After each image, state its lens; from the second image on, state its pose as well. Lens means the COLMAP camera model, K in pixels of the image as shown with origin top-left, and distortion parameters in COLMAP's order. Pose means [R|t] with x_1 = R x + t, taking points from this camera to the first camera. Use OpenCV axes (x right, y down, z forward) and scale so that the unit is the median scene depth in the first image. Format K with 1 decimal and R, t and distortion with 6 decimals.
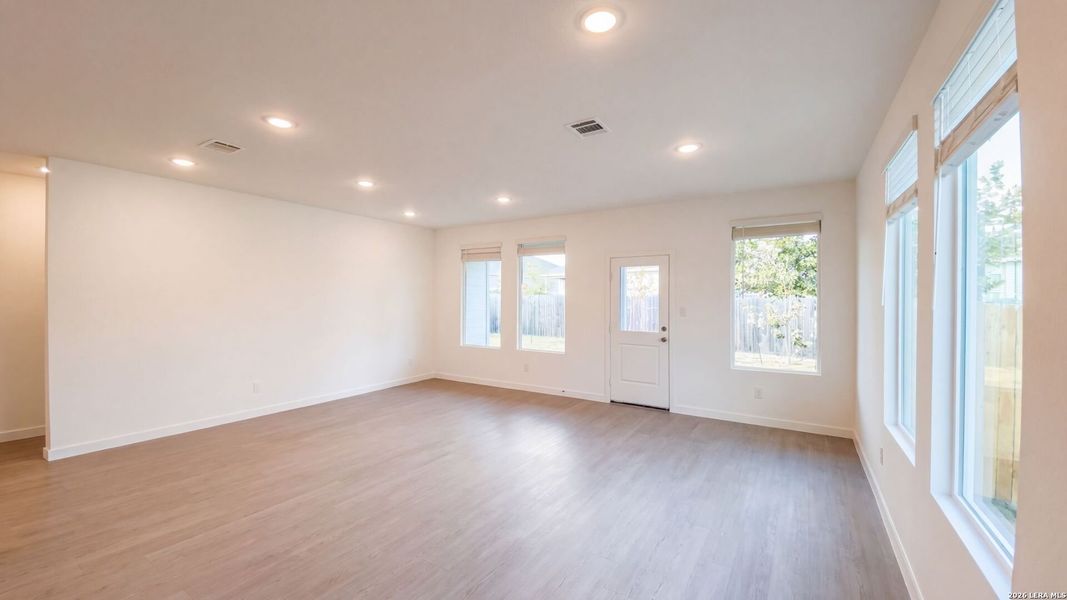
lens RADIAL K [[421.2, 0, 533.5], [0, 421.2, 300.0], [0, 0, 1]] dist [0.015145, -0.000036]
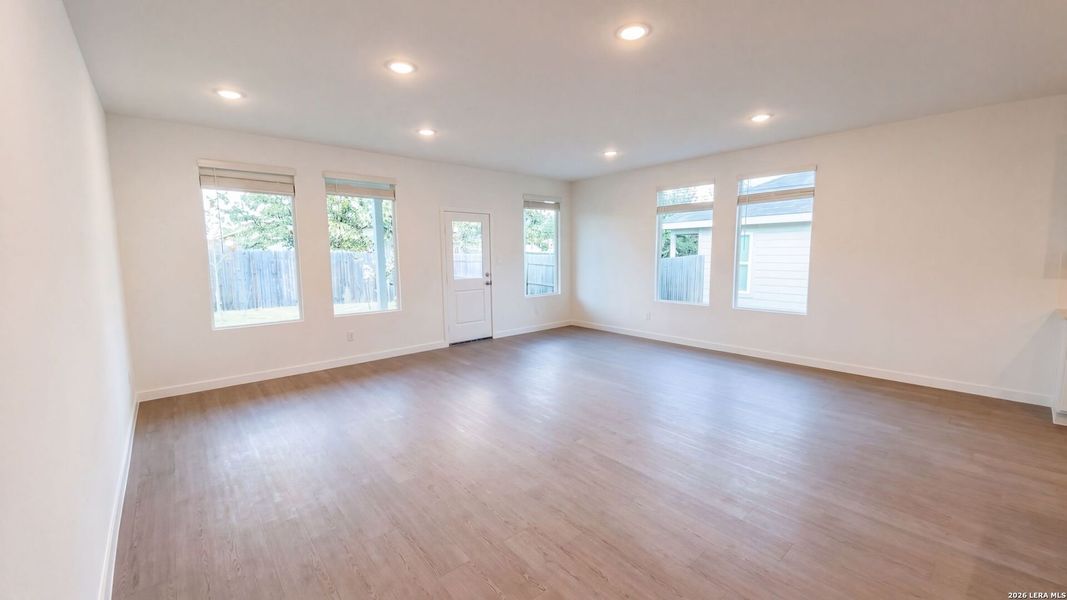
lens RADIAL K [[421.2, 0, 533.5], [0, 421.2, 300.0], [0, 0, 1]] dist [0.015145, -0.000036]
pose [[0.267778, -0.117037, 0.956346, -0.841681], [0.008320, 0.992839, 0.119173, -0.004064], [-0.963445, -0.023955, 0.266834, 0.533138]]
